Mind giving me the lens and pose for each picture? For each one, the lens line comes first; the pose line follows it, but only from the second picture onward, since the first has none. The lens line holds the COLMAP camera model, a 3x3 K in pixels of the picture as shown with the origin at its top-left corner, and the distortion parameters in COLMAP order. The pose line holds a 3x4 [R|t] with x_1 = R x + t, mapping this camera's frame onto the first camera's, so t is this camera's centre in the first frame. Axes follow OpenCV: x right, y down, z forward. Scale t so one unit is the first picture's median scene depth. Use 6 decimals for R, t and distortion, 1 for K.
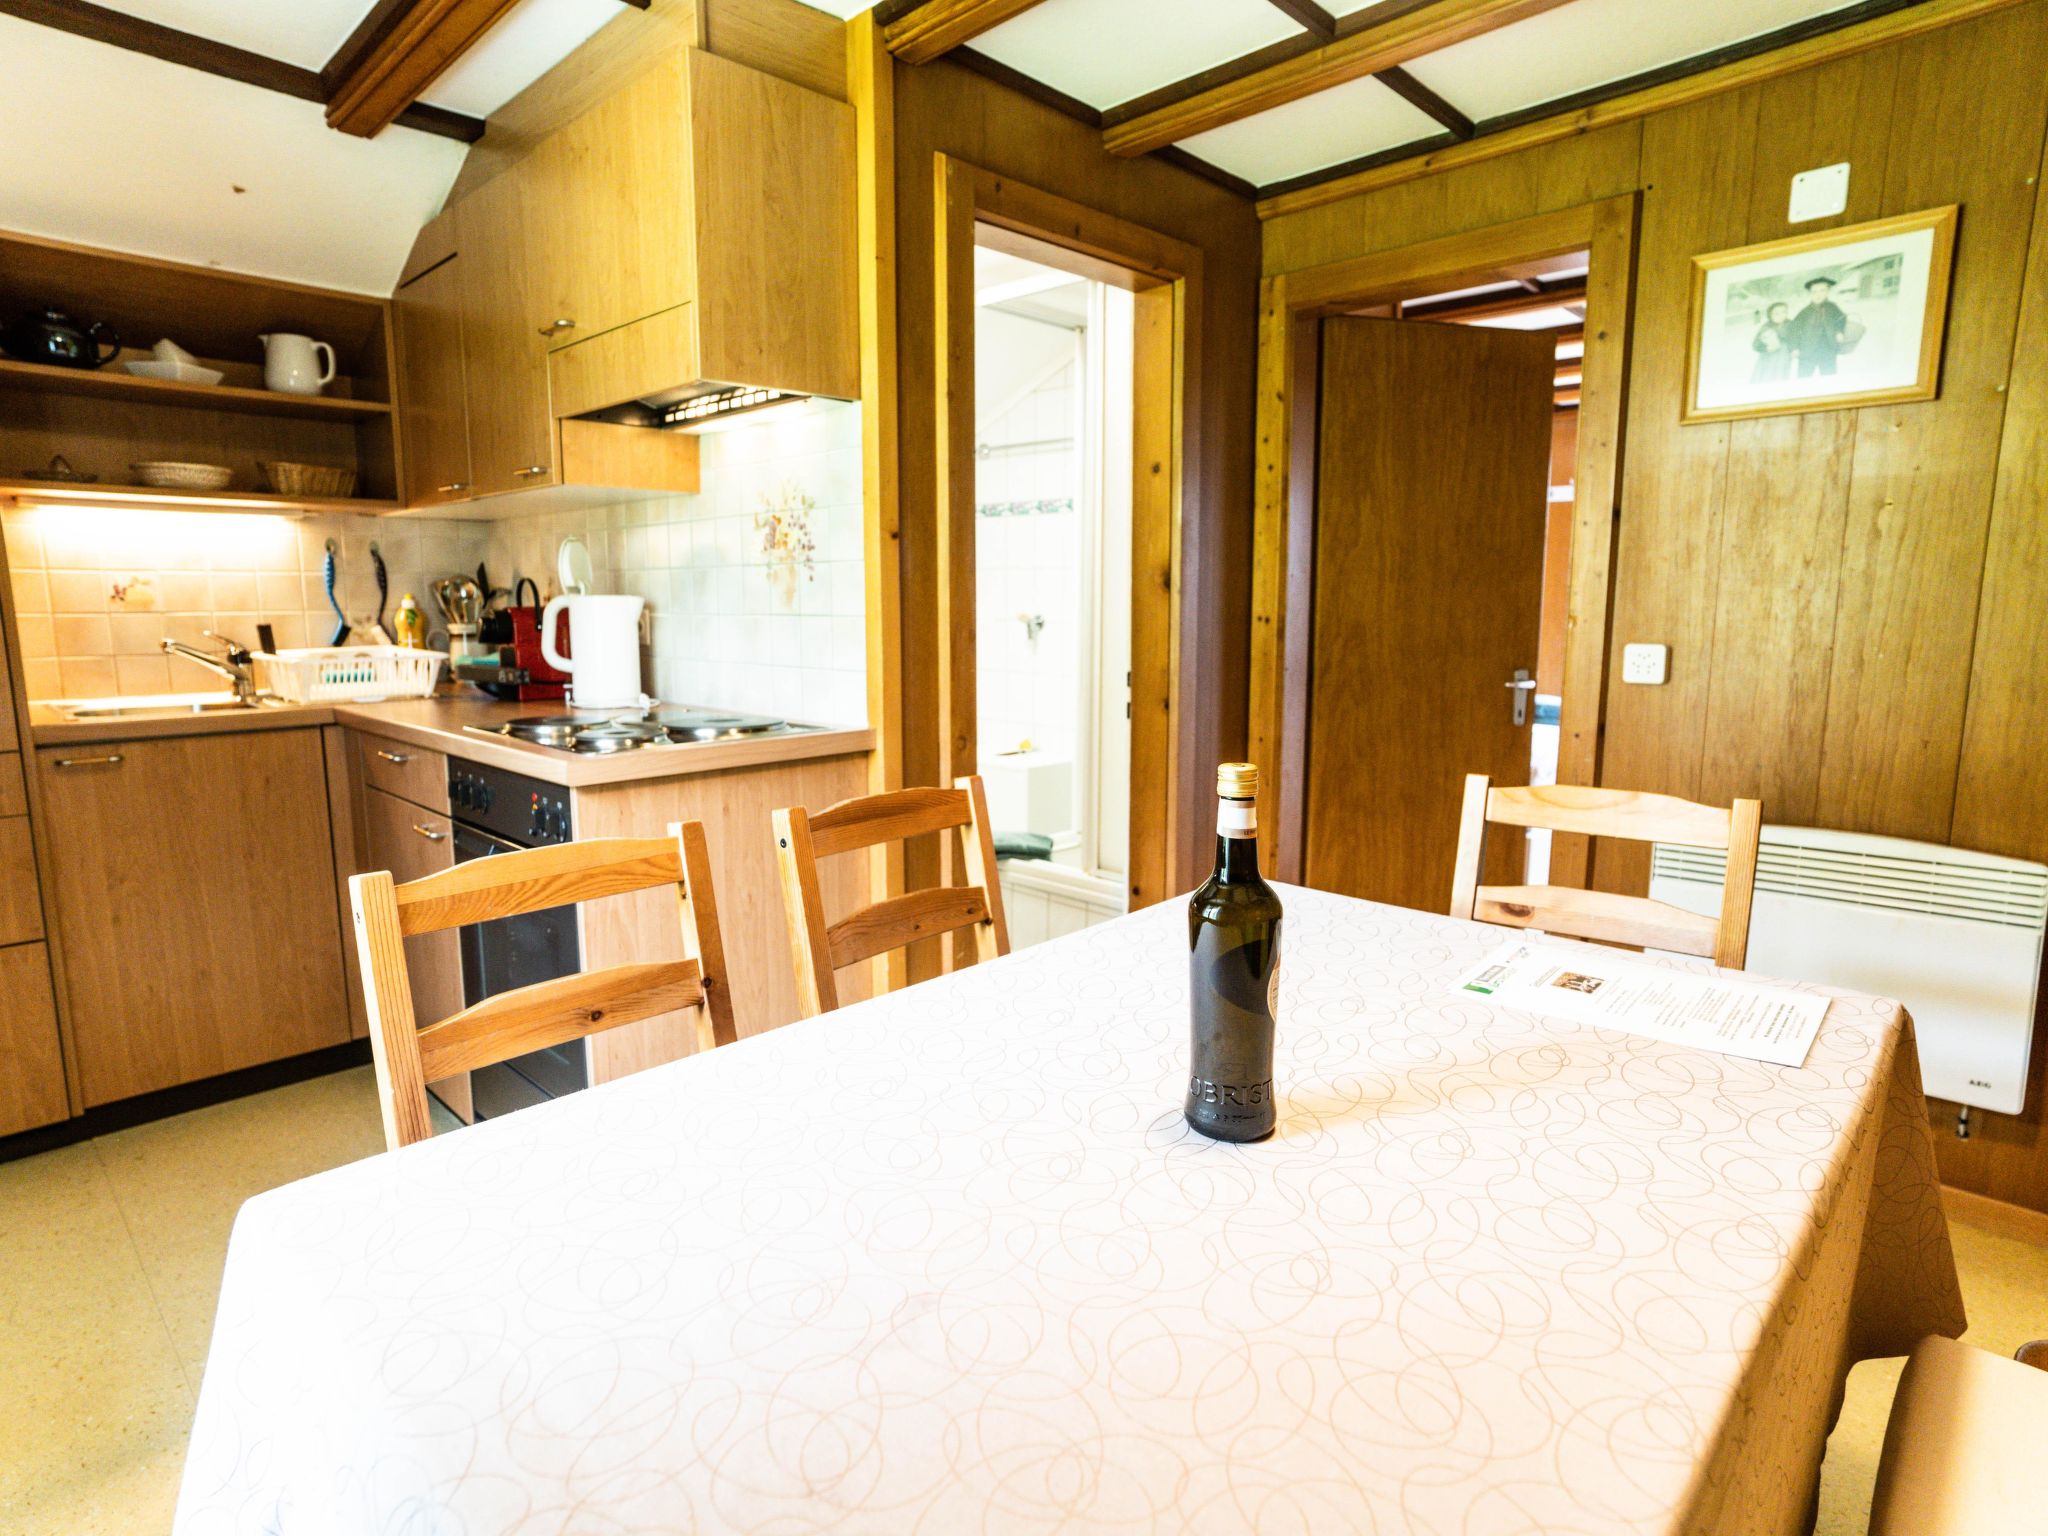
lens RADIAL K [[1122.5, 0, 1023.0], [0, 1122.5, 763.5], [0, 0, 1]] dist [-0.072500, 0.055036]
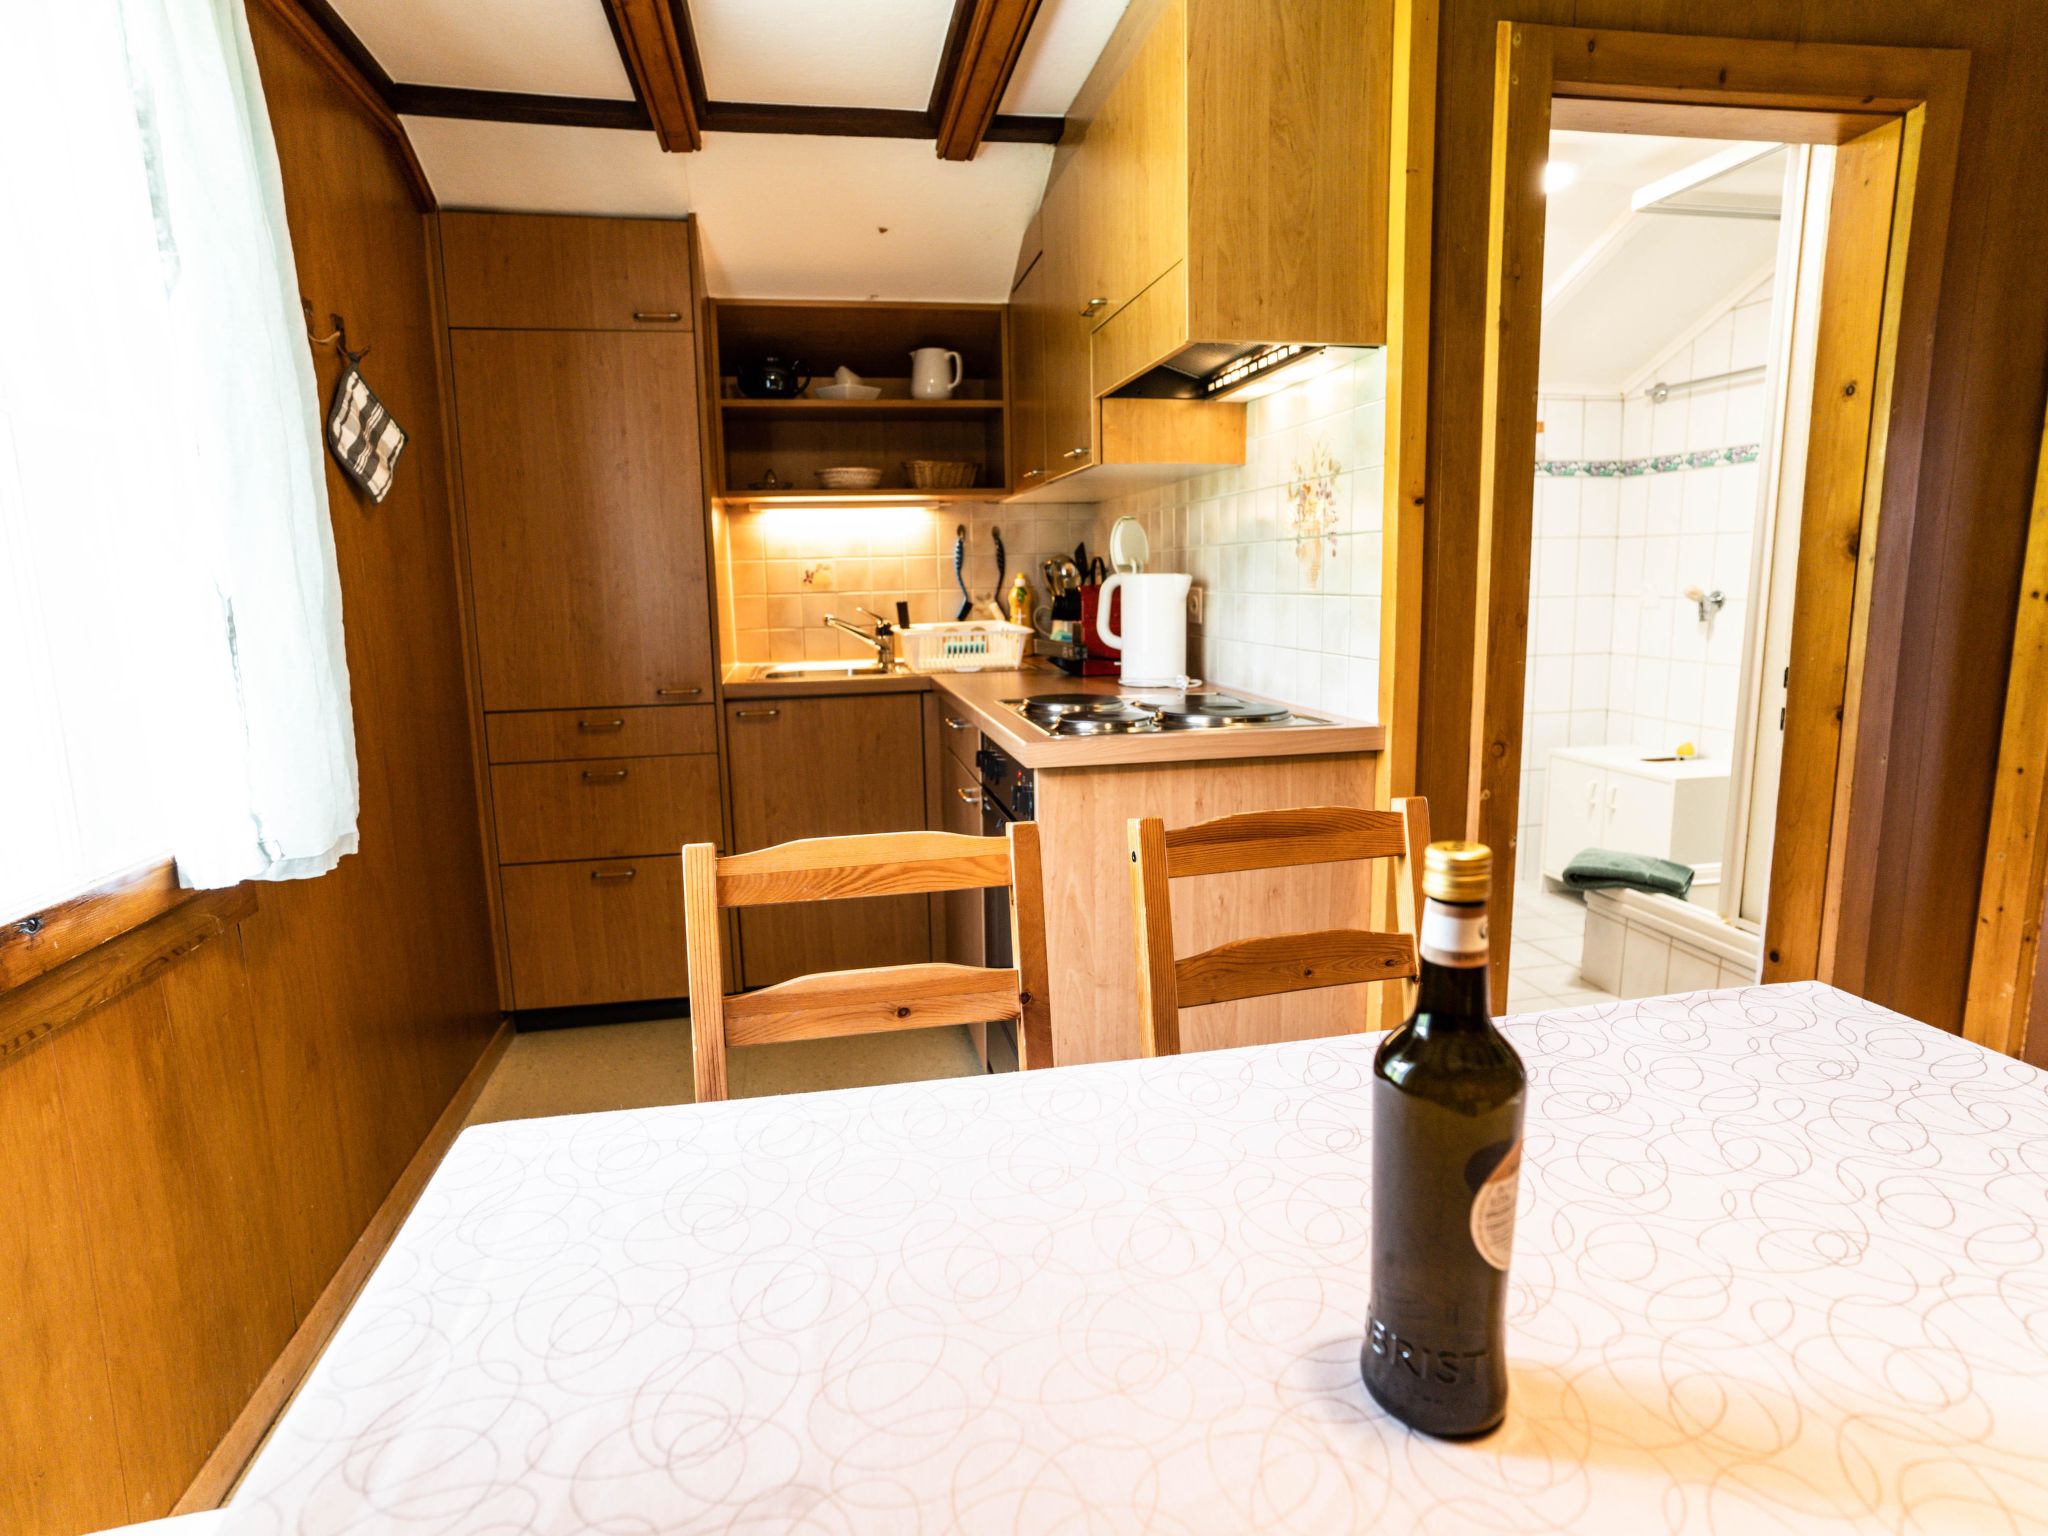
lens RADIAL K [[1122.5, 0, 1023.0], [0, 1122.5, 763.5], [0, 0, 1]] dist [-0.072500, 0.055036]
pose [[0.820367, 0.078145, -0.566472, 0.118092], [-0.065016, 0.996941, 0.043371, -0.019730], [0.568129, 0.001250, 0.822939, 0.121961]]
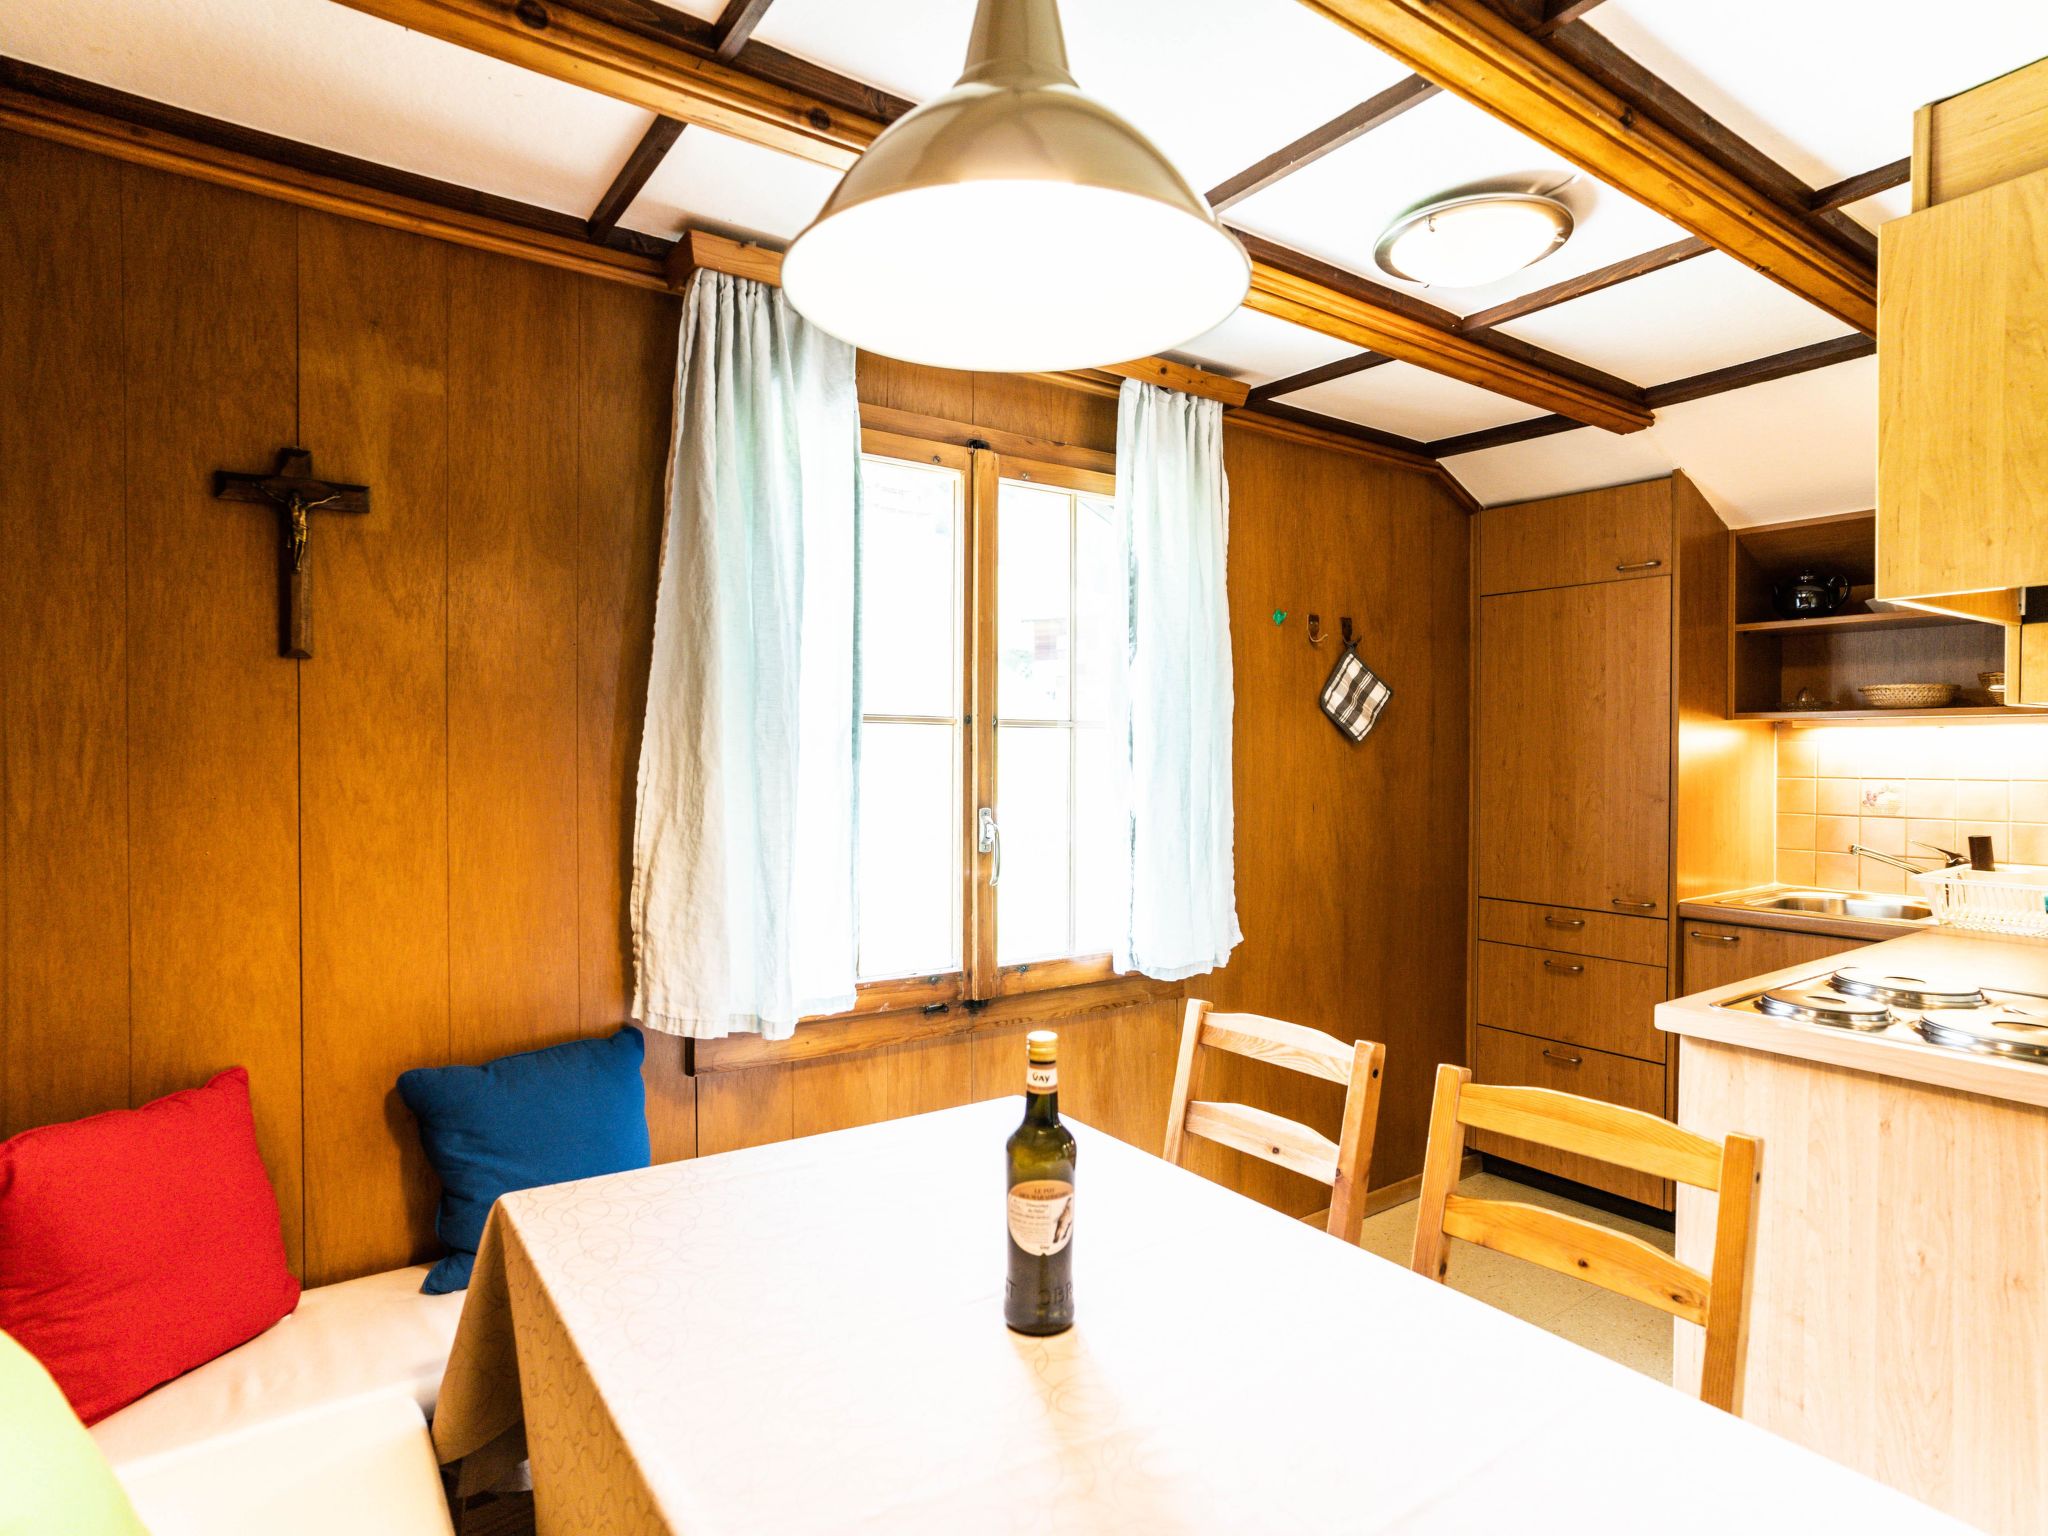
lens RADIAL K [[1122.5, 0, 1023.0], [0, 1122.5, 763.5], [0, 0, 1]] dist [-0.072500, 0.055036]
pose [[-0.189608, 0.012566, -0.981779, 0.508647], [-0.146285, 0.988397, 0.040902, -0.129395], [0.970901, 0.151375, -0.185570, 0.428490]]
